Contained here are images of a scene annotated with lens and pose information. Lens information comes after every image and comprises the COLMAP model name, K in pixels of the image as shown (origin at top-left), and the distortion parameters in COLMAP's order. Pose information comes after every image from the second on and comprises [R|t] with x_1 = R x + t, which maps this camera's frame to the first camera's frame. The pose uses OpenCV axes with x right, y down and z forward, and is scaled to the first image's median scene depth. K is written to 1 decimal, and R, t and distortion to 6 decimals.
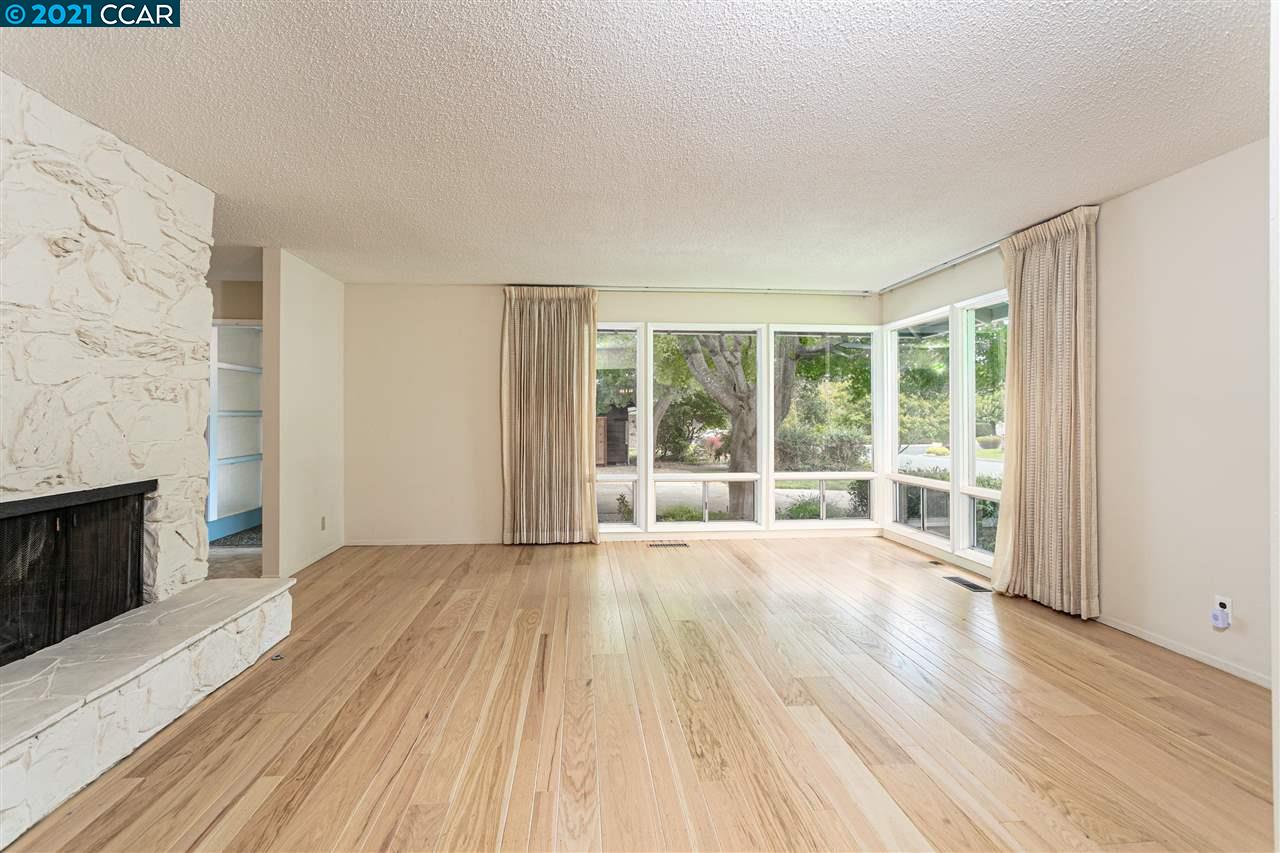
lens RADIAL K [[603.3, 0, 638.6], [0, 603.3, 416.3], [0, 0, 1]] dist [-0.005098, 0.001744]
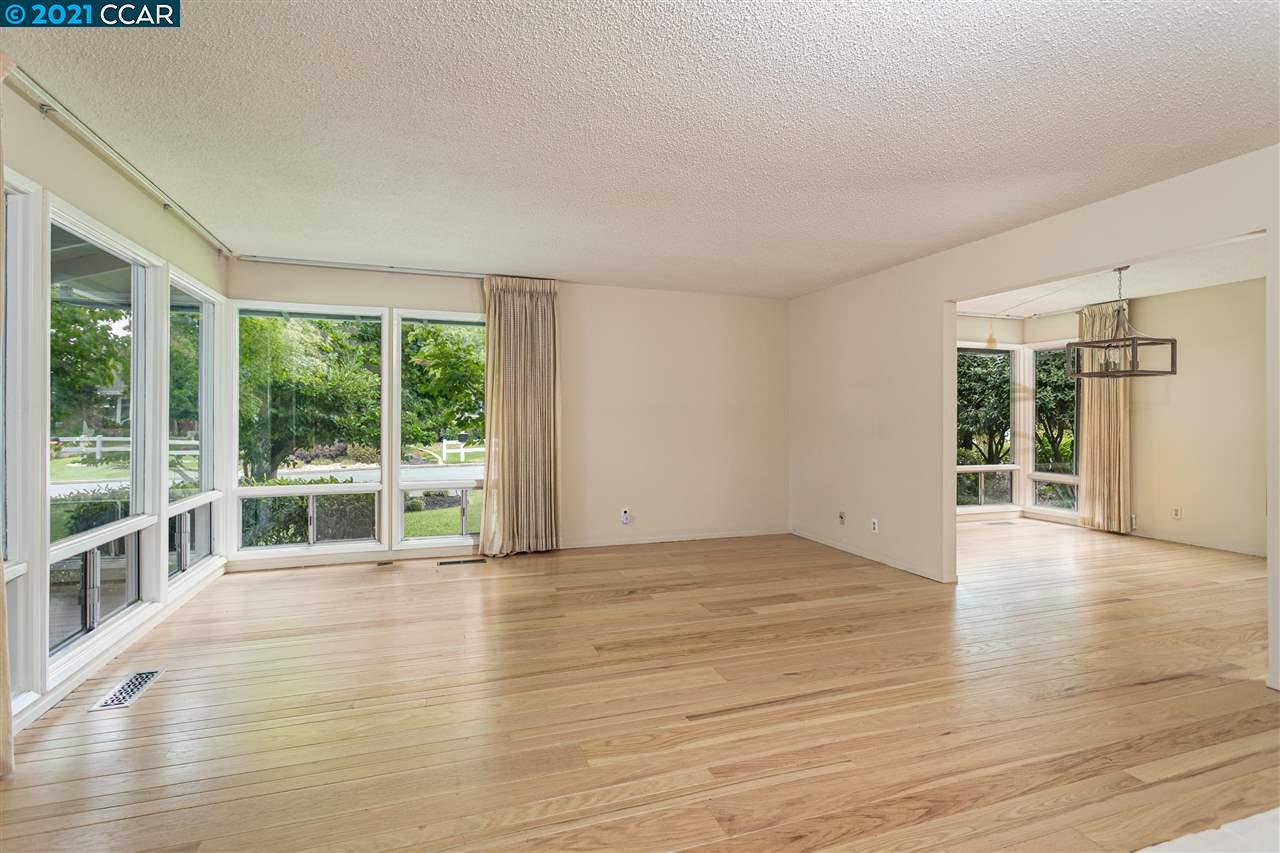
lens RADIAL K [[603.3, 0, 619.5], [0, 603.3, 419.6], [0, 0, 1]] dist [-0.005098, 0.001744]
pose [[-0.215484, -0.001346, 0.976506, -1.050556], [-0.000345, 0.999999, 0.001302, 0.002397], [-0.976507, -0.000057, -0.215485, 1.540711]]
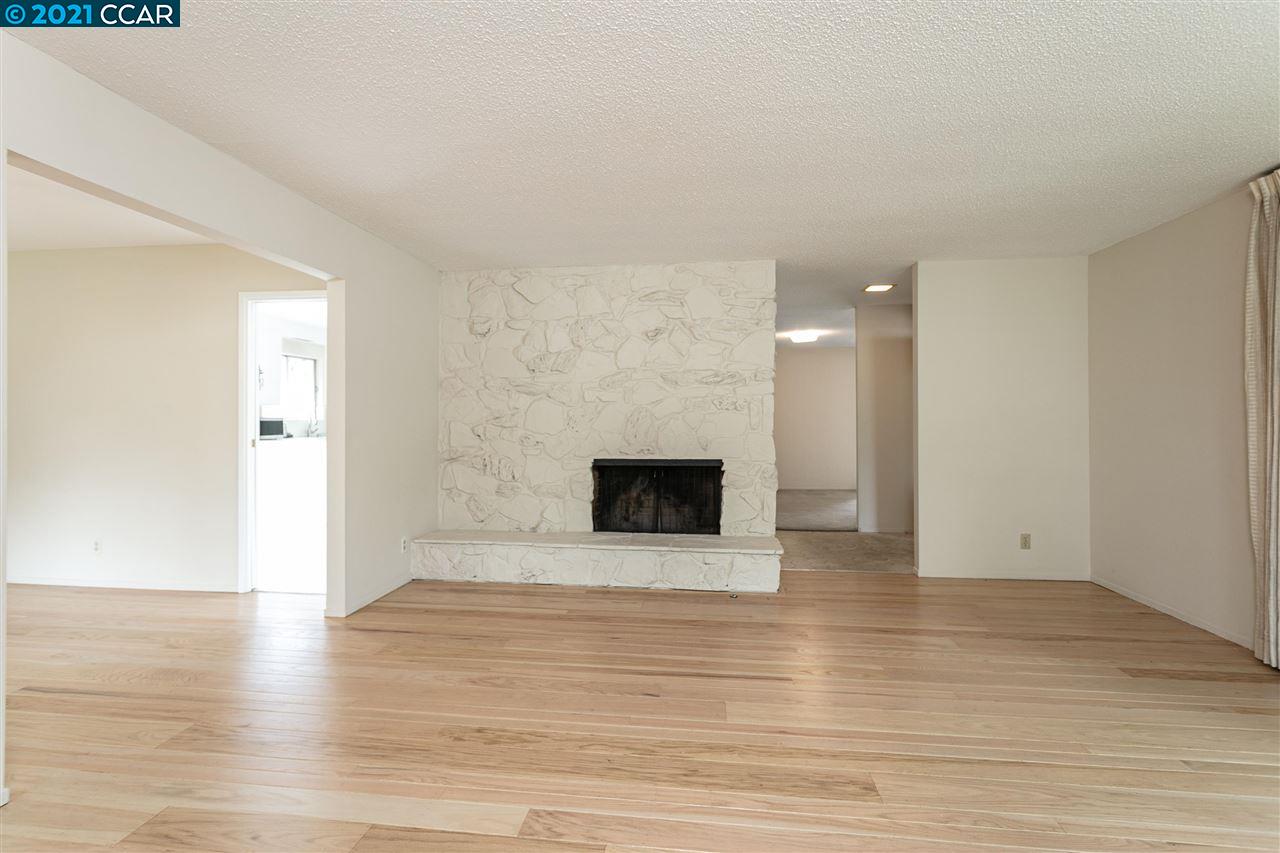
lens RADIAL K [[603.3, 0, 636.9], [0, 603.3, 418.5], [0, 0, 1]] dist [-0.005098, 0.001744]
pose [[-0.203497, -0.000852, -0.979075, 0.888780], [-0.001920, 0.999998, -0.000471, -0.002931], [0.979074, 0.001784, -0.203499, 1.195487]]
